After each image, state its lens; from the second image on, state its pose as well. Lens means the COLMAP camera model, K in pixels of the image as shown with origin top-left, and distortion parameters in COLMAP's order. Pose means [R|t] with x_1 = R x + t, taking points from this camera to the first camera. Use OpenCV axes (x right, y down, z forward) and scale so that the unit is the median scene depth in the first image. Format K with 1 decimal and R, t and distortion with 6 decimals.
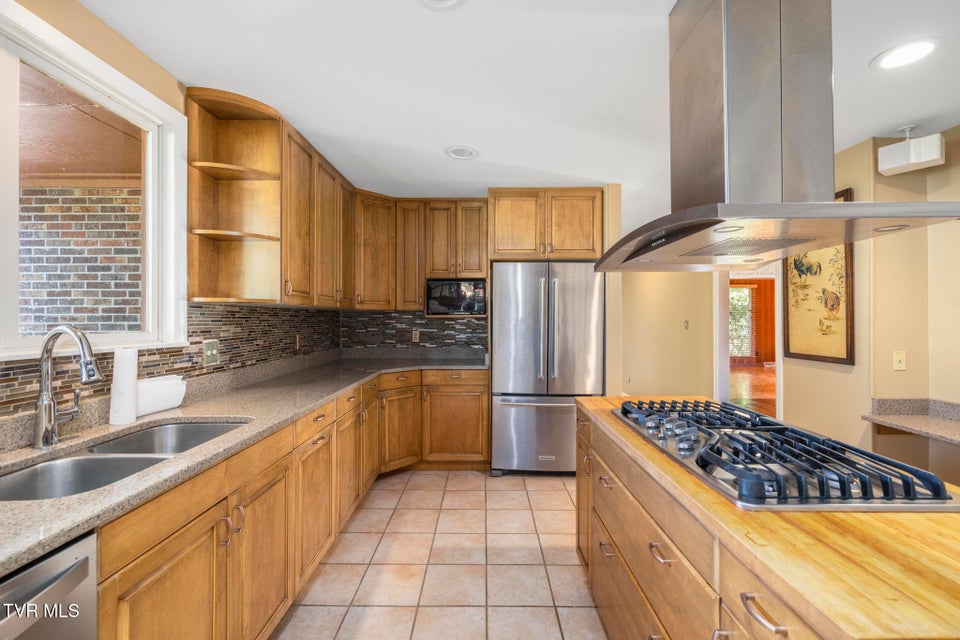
lens RADIAL K [[403.6, 0, 482.5], [0, 403.6, 319.8], [0, 0, 1]] dist [-0.000628, -0.000051]
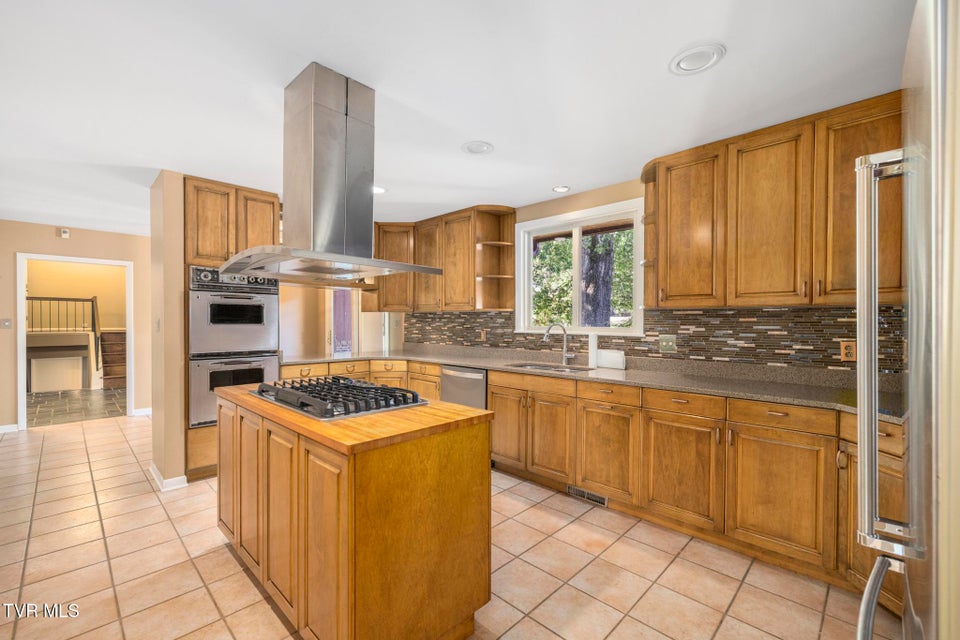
lens RADIAL K [[408.7, 0, 485.6], [0, 408.7, 325.4], [0, 0, 1]] dist [-0.000785, -0.000014]
pose [[-0.687178, 0.002071, -0.726486, 0.588157], [-0.006483, 0.999939, 0.008983, 0.004564], [0.726460, 0.010883, -0.687123, 1.079861]]
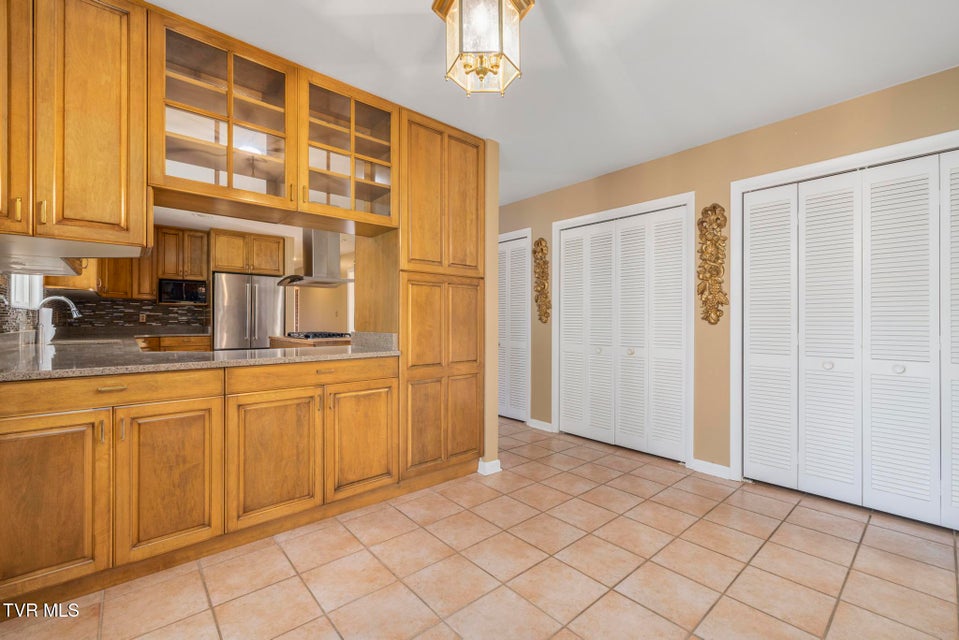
lens RADIAL K [[403.2, 0, 482.0], [0, 403.2, 319.8], [0, 0, 1]] dist [-0.000628, -0.000051]
pose [[0.748111, 0.004046, 0.663562, -0.289144], [-0.001344, 0.999989, -0.004581, 0.071085], [-0.663573, 0.002535, 0.748107, -1.145292]]
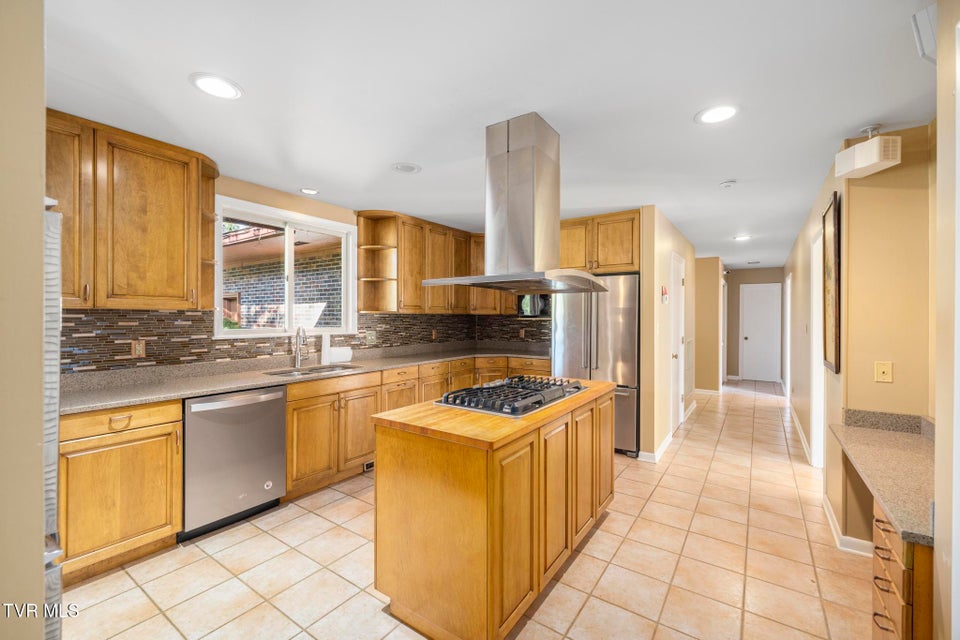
lens RADIAL K [[402.2, 0, 480.1], [0, 402.2, 316.5], [0, 0, 1]] dist [0.001541, 0.000145]
pose [[0.825346, 0.001953, -0.564624, 0.642382], [-0.003136, 0.999994, -0.001126, -0.017254], [0.564619, 0.002701, 0.825348, -0.246537]]
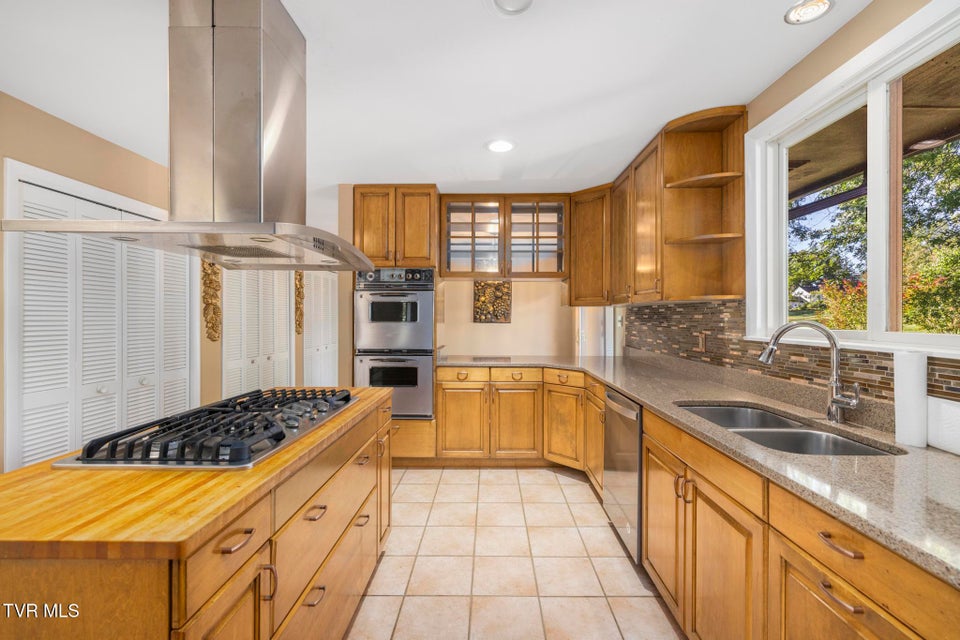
lens RADIAL K [[407.1, 0, 485.2], [0, 407.1, 317.9], [0, 0, 1]] dist [-0.000017, 0.000186]
pose [[-0.999985, -0.002827, 0.004617, -0.020043], [-0.002821, 0.999995, 0.001249, 0.002620], [-0.004620, 0.001236, -0.999989, 0.929495]]
